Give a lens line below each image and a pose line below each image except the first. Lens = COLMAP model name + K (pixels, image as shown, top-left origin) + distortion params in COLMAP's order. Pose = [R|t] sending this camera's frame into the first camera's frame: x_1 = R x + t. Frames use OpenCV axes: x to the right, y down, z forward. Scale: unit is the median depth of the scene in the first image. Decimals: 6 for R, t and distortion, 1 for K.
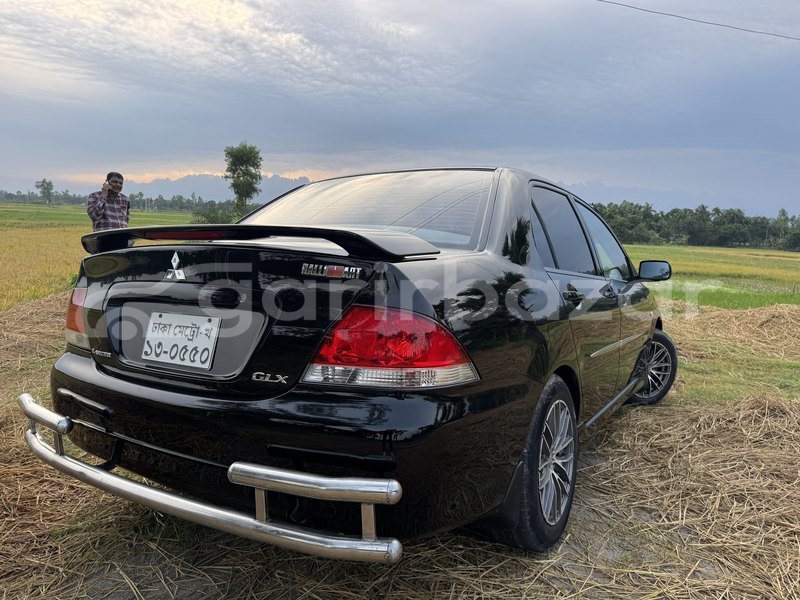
lens RADIAL K [[565.6, 0, 403.8], [0, 565.6, 298.5], [0, 0, 1]] dist [0.068460, -0.053220]
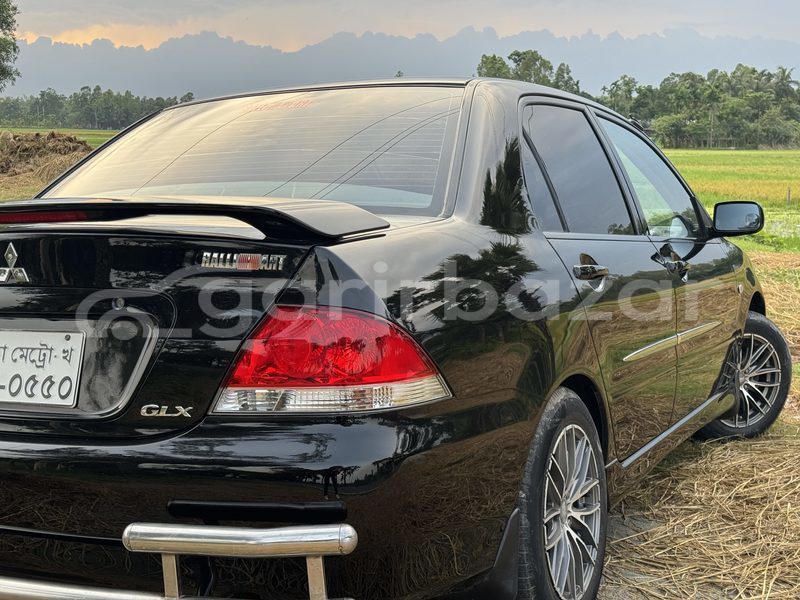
lens RADIAL K [[1113.9, 0, 393.5], [0, 1113.9, 303.4], [0, 0, 1]] dist [0.131598, 0.000000]
pose [[0.996560, -0.053898, 0.062948, -0.022950], [0.052284, 0.998267, 0.027010, -0.018421], [-0.064295, -0.023626, 0.997651, -0.373748]]
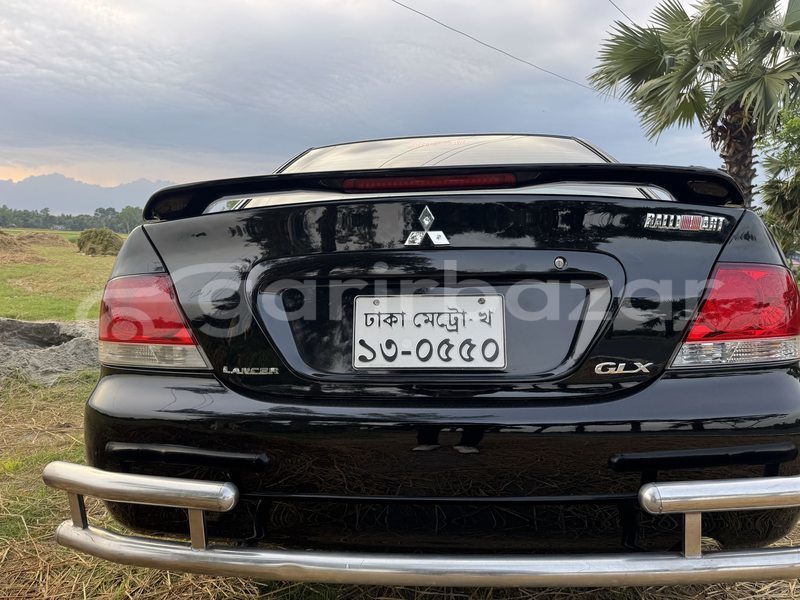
lens RADIAL K [[565.6, 0, 395.0], [0, 565.6, 301.1], [0, 0, 1]] dist [0.068460, -0.053220]
pose [[0.908274, -0.054316, 0.414834, -0.663604], [0.057845, 0.998317, 0.004062, 0.026890], [-0.414357, 0.020306, 0.909888, 0.365286]]
